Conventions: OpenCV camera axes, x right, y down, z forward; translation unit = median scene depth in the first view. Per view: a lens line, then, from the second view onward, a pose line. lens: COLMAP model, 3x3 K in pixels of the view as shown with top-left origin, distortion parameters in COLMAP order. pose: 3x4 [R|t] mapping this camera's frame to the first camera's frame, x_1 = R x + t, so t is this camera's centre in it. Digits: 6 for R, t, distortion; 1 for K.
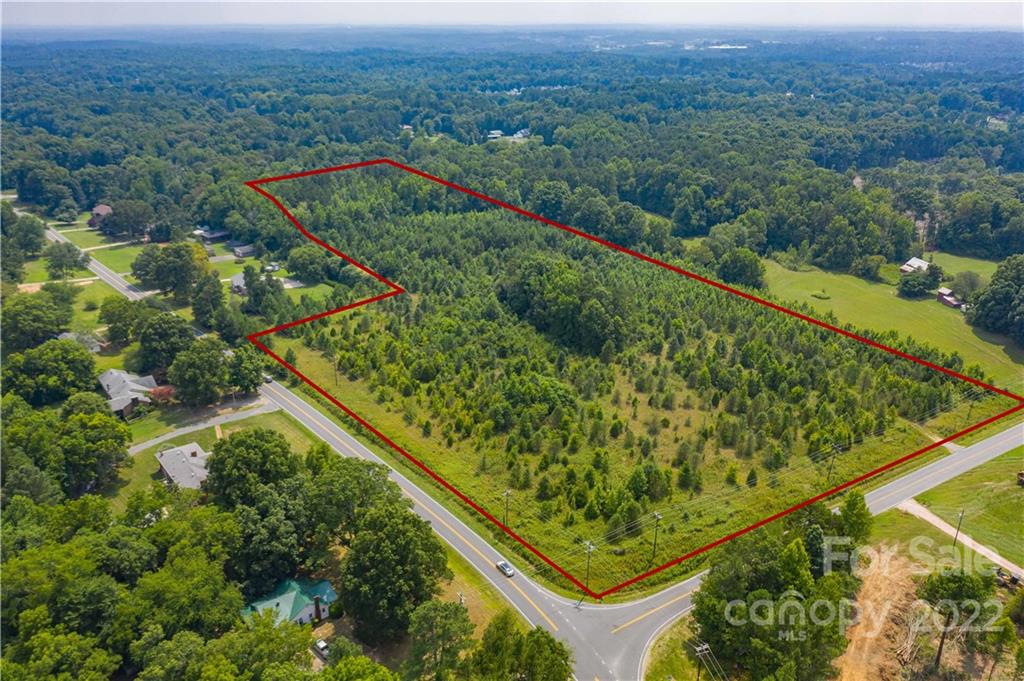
lens RADIAL K [[845.8, 0, 506.0], [0, 845.8, 340.7], [0, 0, 1]] dist [-0.021849, 0.016016]
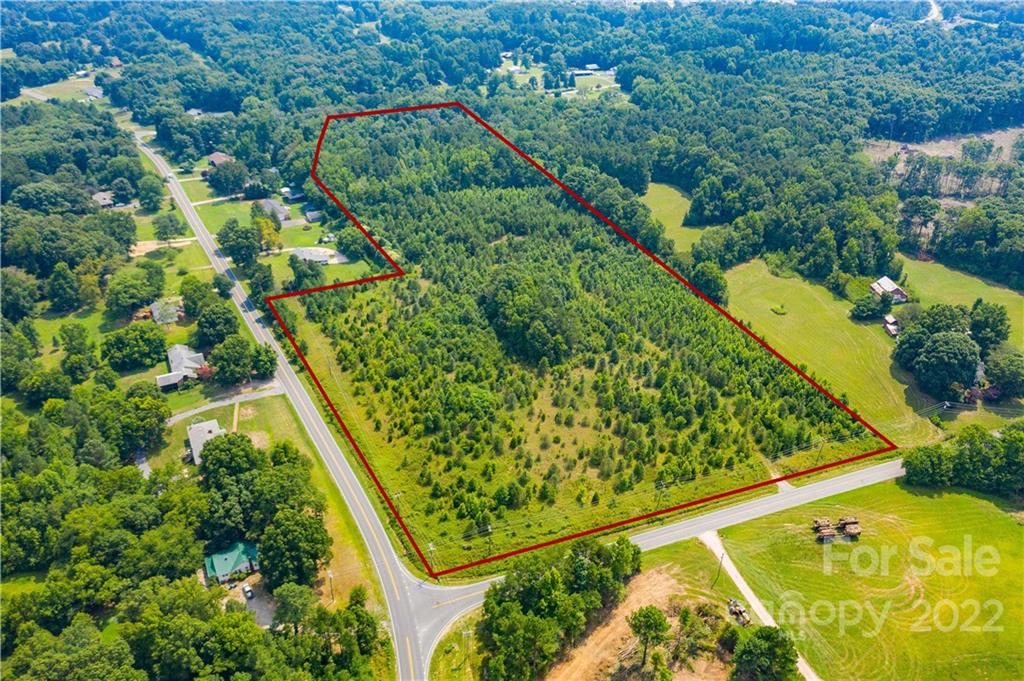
lens RADIAL K [[845.8, 0, 508.1], [0, 845.8, 345.4], [0, 0, 1]] dist [-0.021849, 0.016016]
pose [[0.979436, 0.097521, -0.176620, 0.323113], [-0.066582, 0.982612, 0.173321, -0.257849], [0.190451, -0.157997, 0.968899, -0.238823]]
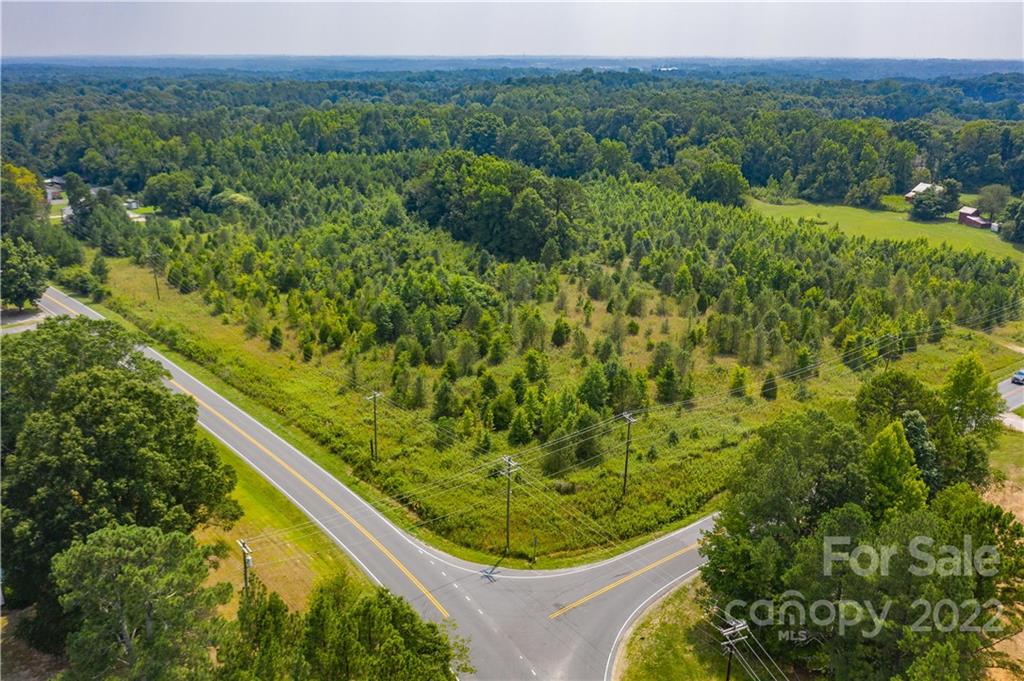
lens RADIAL K [[845.8, 0, 509.5], [0, 845.8, 342.5], [0, 0, 1]] dist [-0.021849, 0.016016]
pose [[0.998208, -0.017005, 0.057371, 0.049192], [0.019727, 0.998690, -0.047210, 0.135968], [-0.056493, 0.048257, 0.997236, 0.319634]]
